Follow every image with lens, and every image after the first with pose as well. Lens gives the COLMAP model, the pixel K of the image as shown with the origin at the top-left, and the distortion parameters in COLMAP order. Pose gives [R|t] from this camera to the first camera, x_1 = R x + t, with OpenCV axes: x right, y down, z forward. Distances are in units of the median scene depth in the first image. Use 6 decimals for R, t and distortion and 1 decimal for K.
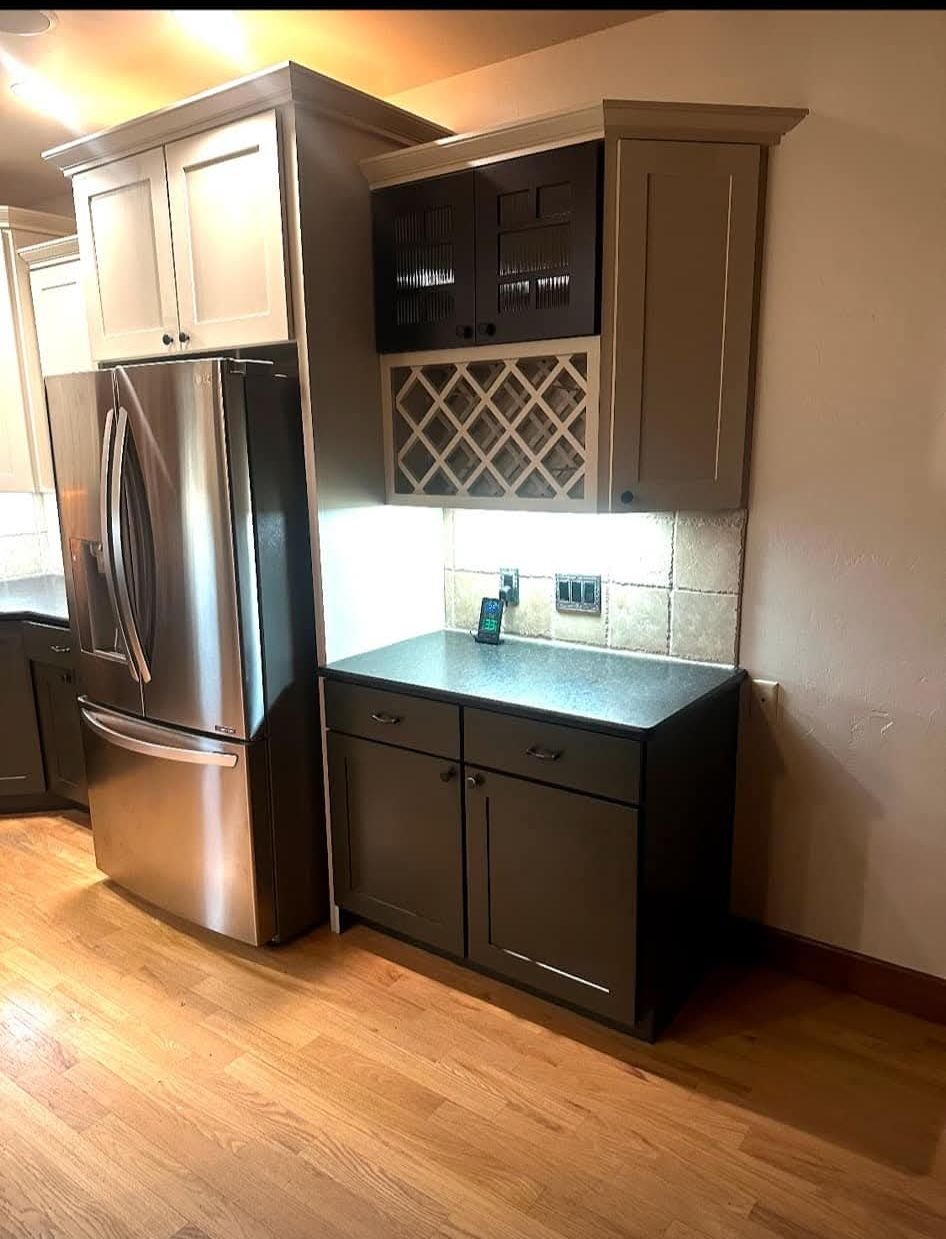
lens RADIAL K [[895.0, 0, 474.4], [0, 895.0, 647.6], [0, 0, 1]] dist [-0.075196, 0.001357]
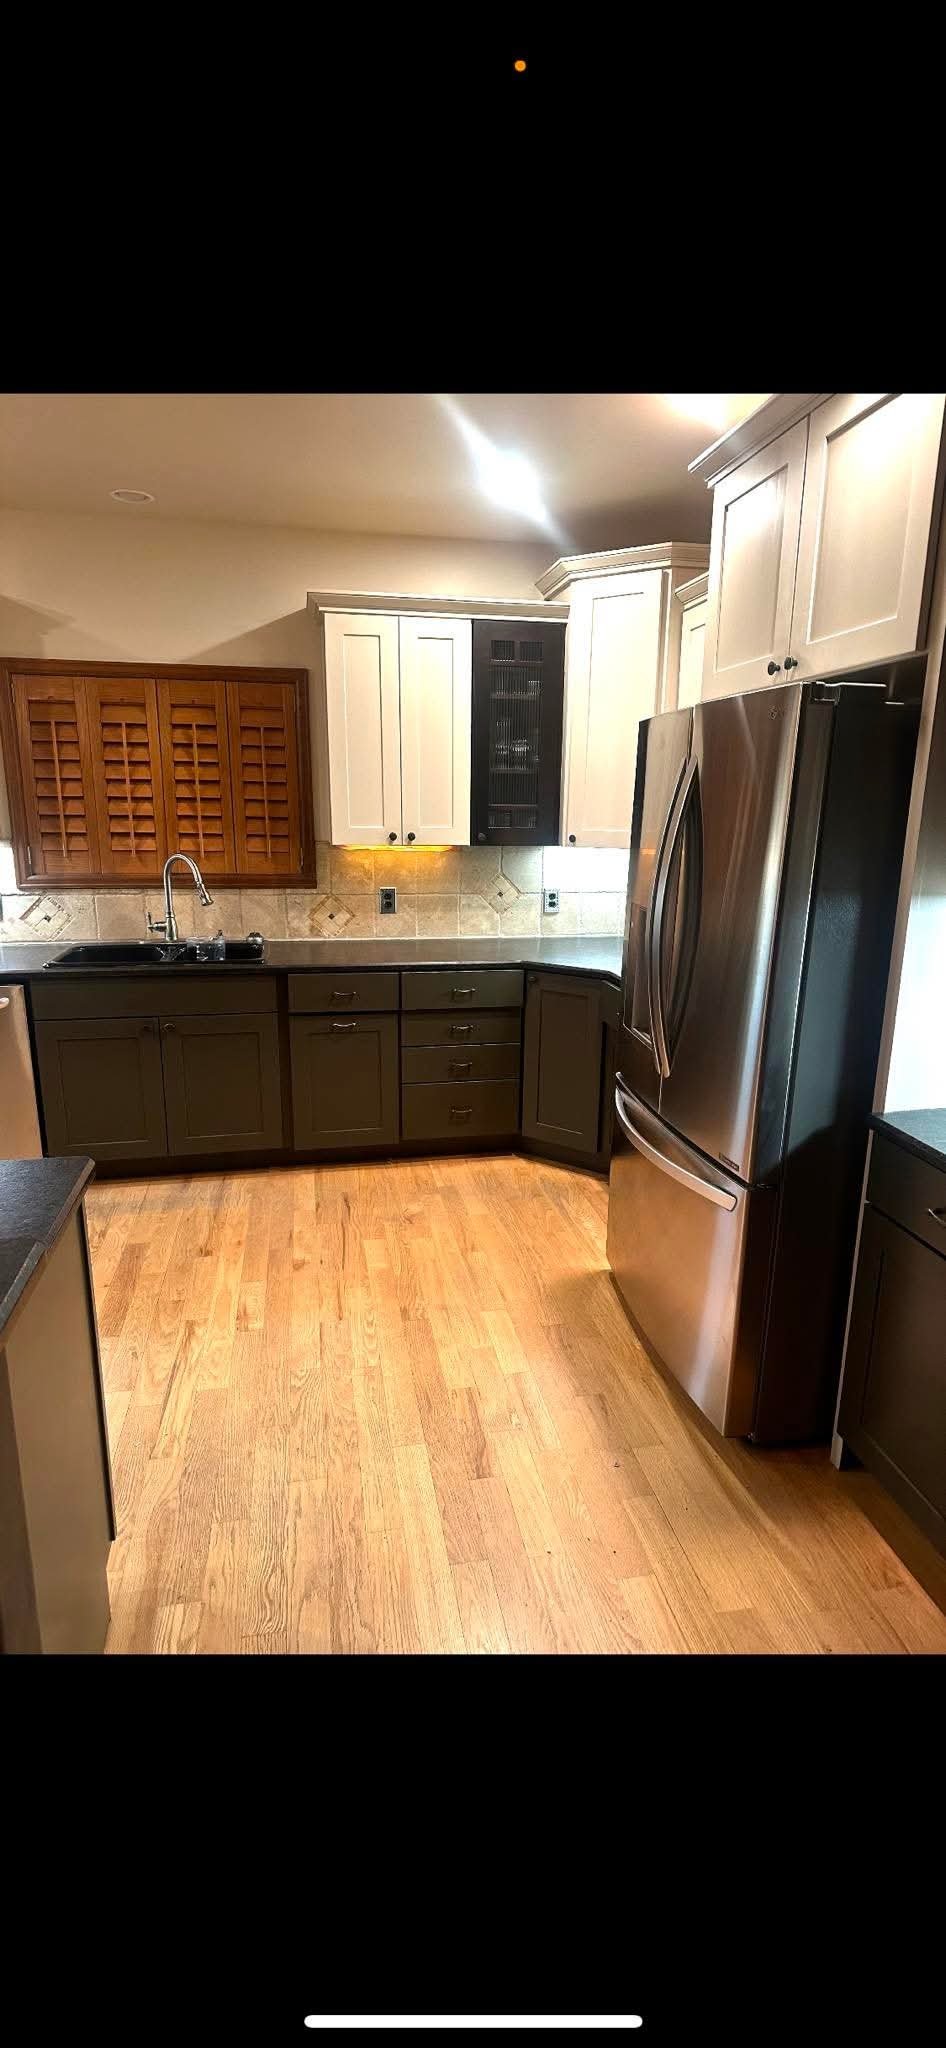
lens RADIAL K [[882.1, 0, 470.9], [0, 882.1, 1005.6], [0, 0, 1]] dist [-0.016341, -0.000425]
pose [[0.725794, 0.174923, -0.665301, 0.042328], [-0.177754, 0.981974, 0.064267, -0.048174], [0.664550, 0.071615, 0.743804, 0.239472]]
